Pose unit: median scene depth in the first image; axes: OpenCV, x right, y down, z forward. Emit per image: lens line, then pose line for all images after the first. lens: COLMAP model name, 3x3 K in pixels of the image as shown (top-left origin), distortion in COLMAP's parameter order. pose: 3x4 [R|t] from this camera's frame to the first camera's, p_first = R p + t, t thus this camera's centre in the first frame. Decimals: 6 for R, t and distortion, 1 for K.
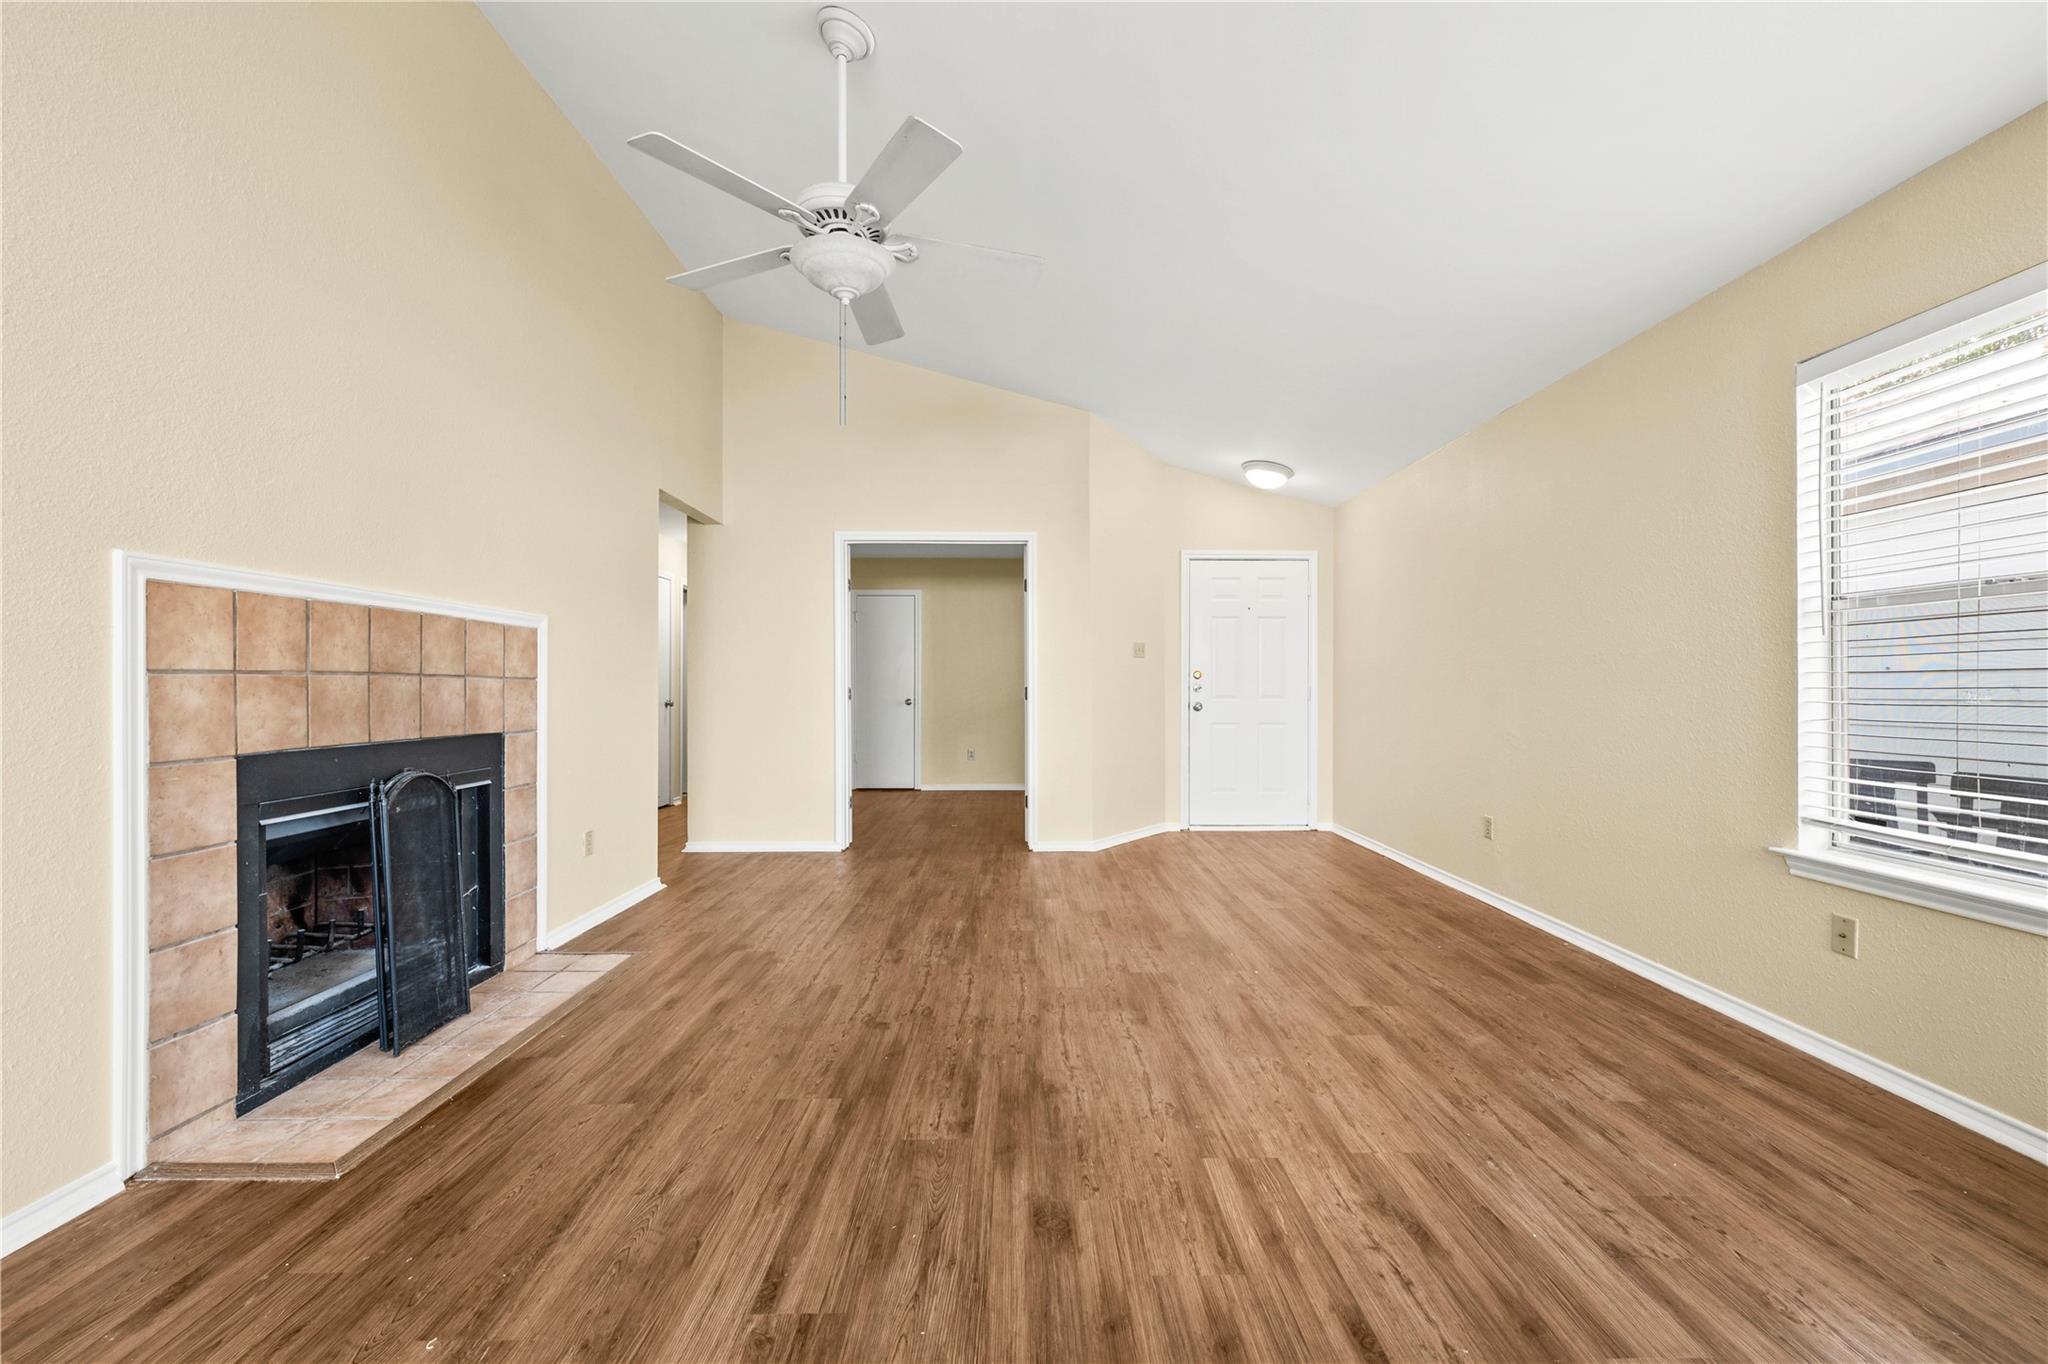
lens RADIAL K [[822.0, 0, 1039.1], [0, 822.0, 664.2], [0, 0, 1]] dist [0.008353, -0.000914]
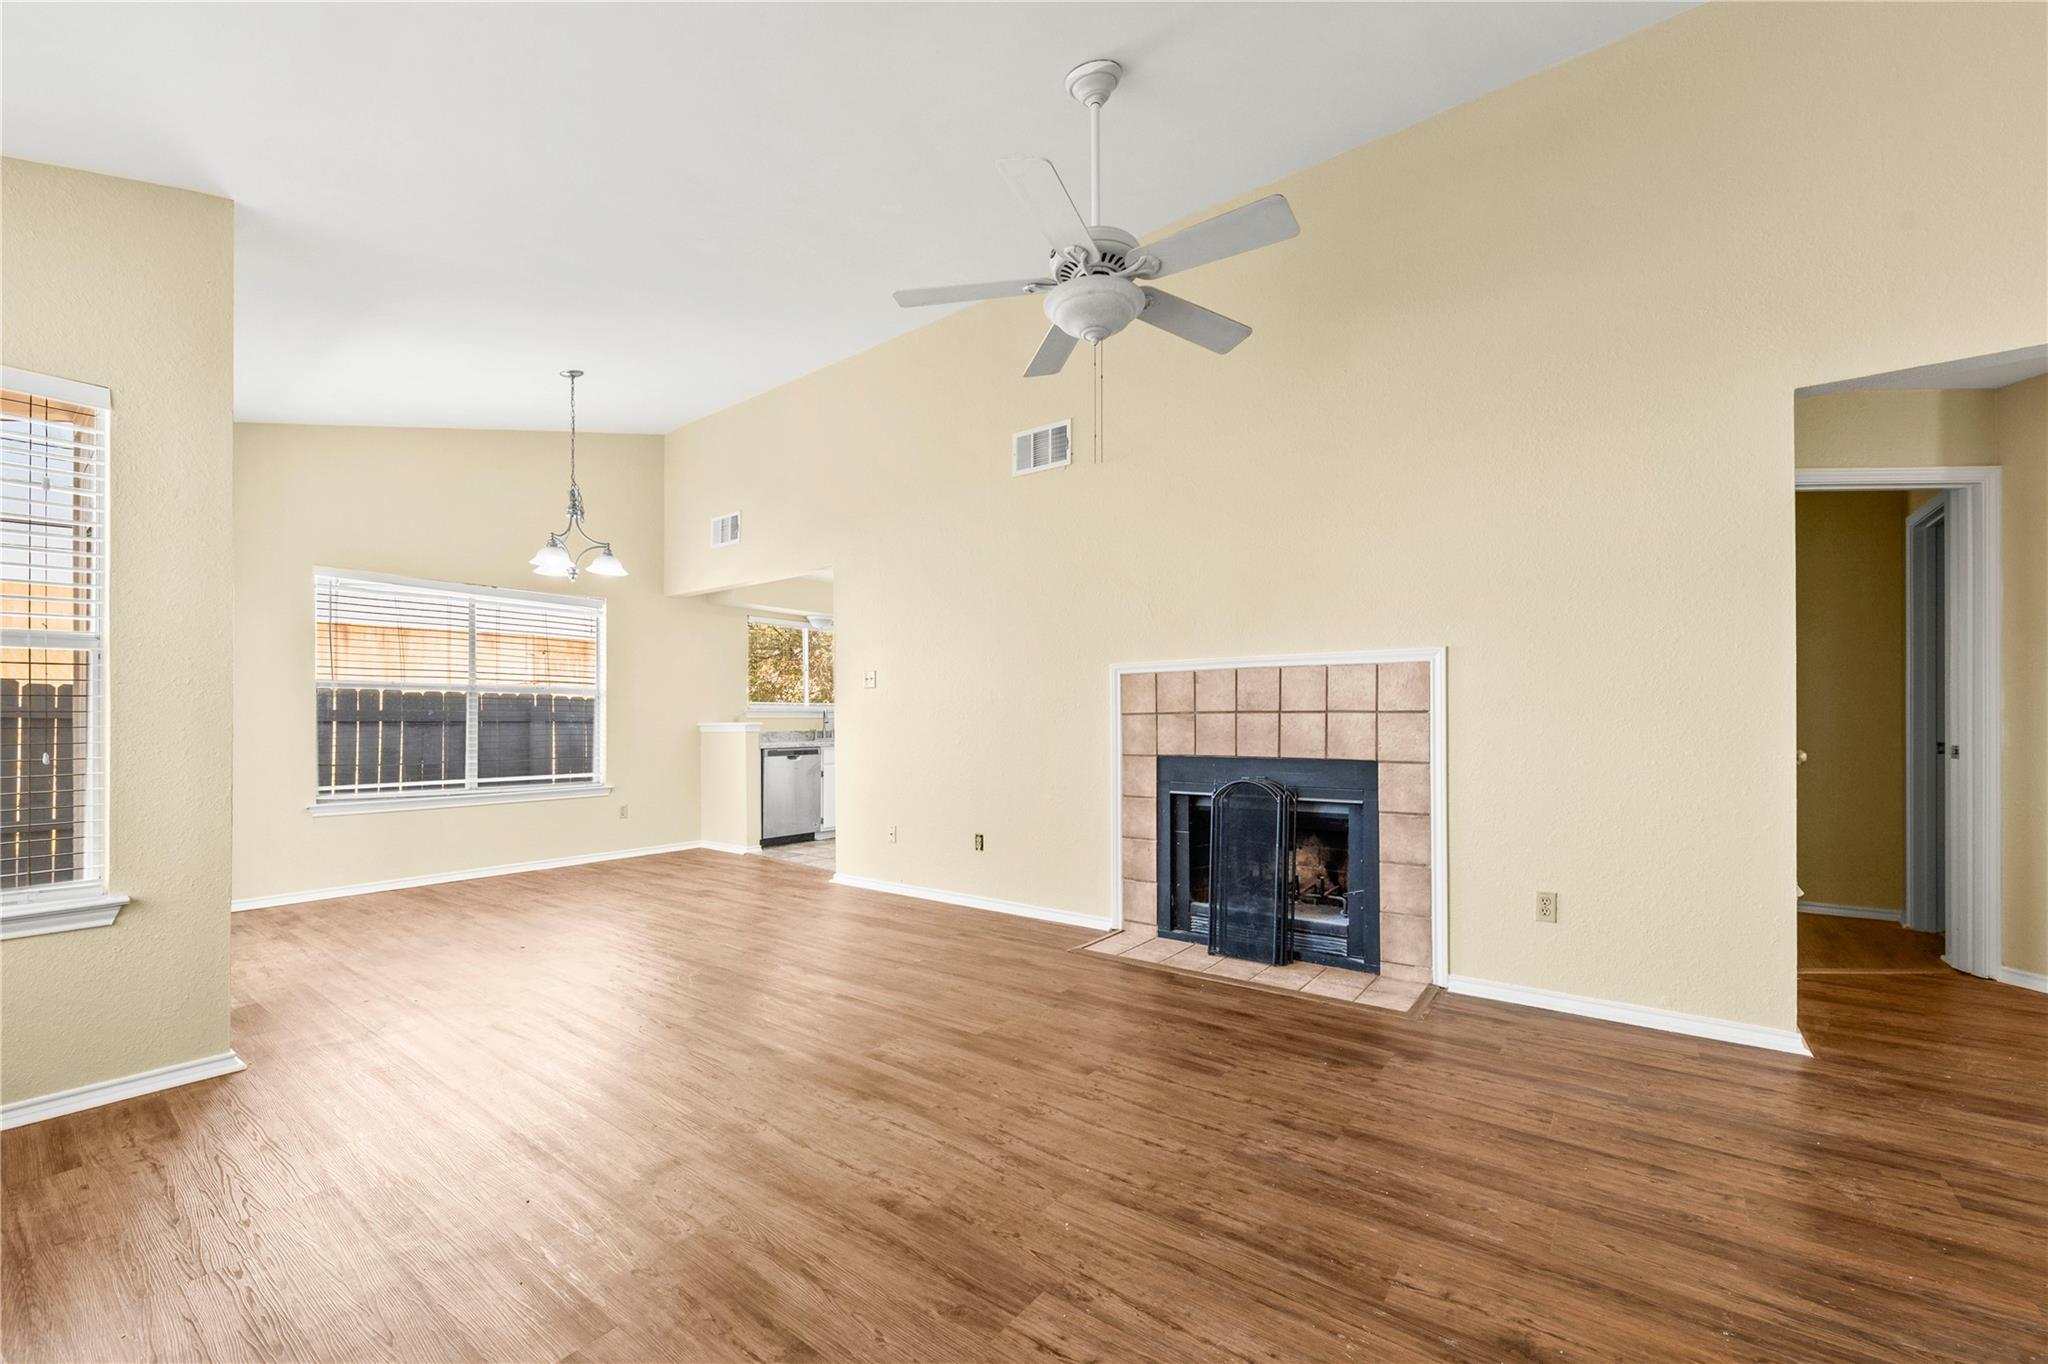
lens RADIAL K [[822.0, 0, 1018.5], [0, 822.0, 725.5], [0, 0, 1]] dist [0.008353, -0.000914]
pose [[-0.637230, 0.006894, -0.770643, 0.636982], [0.027855, 0.999513, -0.014092, 0.047258], [0.770170, -0.030446, -0.637111, 1.666016]]
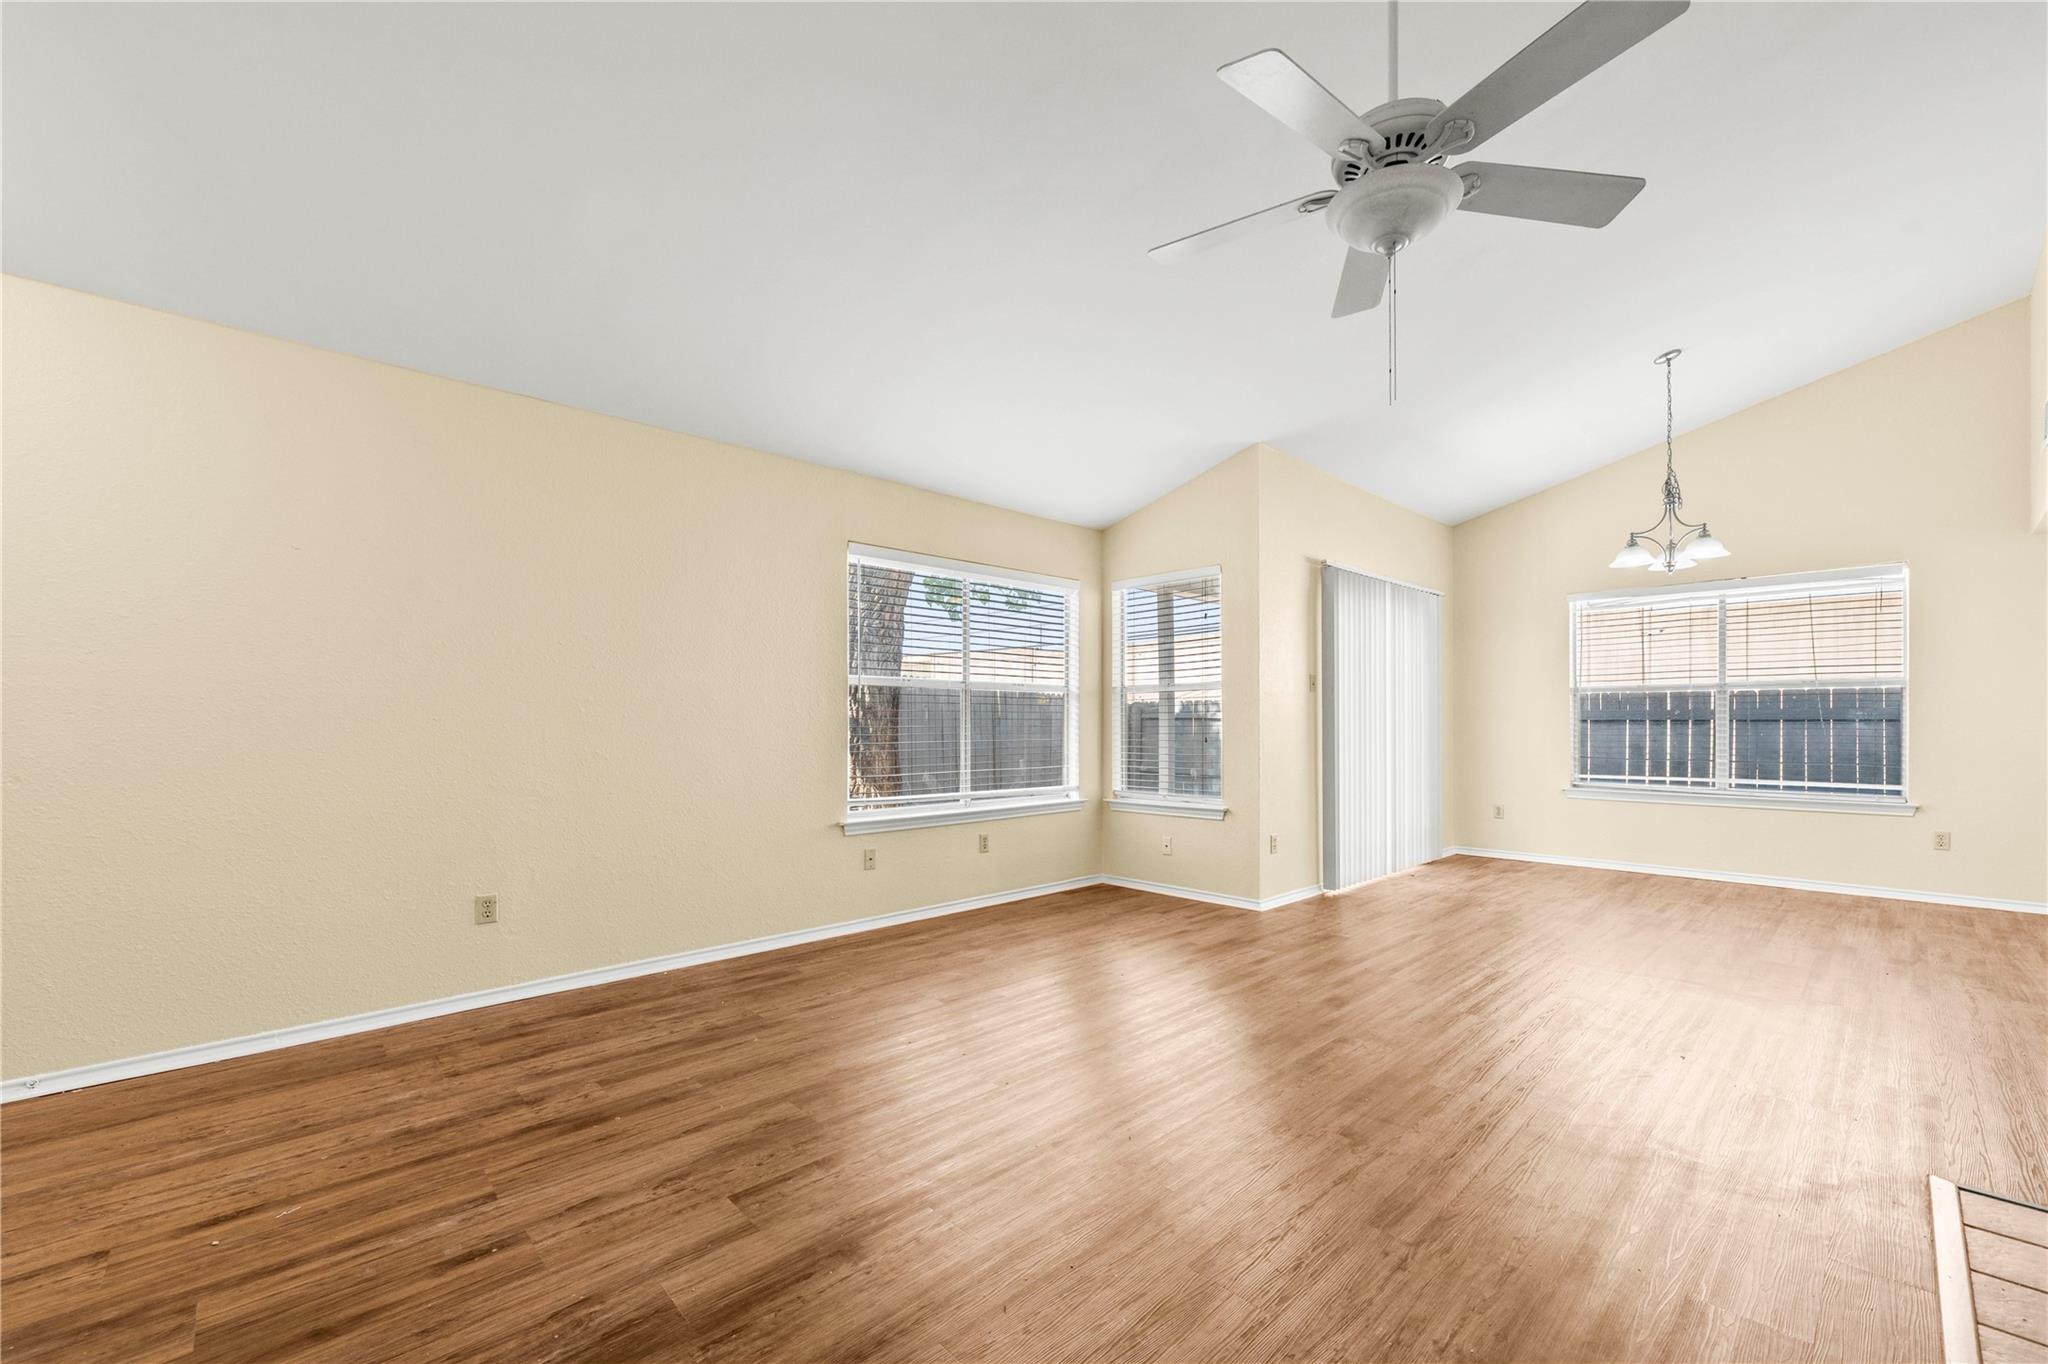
lens RADIAL K [[822.0, 0, 1038.5], [0, 822.0, 714.7], [0, 0, 1]] dist [0.008353, -0.000914]
pose [[-0.677486, 0.009533, 0.735474, -0.637634], [-0.018583, 0.999375, -0.030071, 0.048519], [-0.735301, -0.034041, -0.676885, 1.930352]]
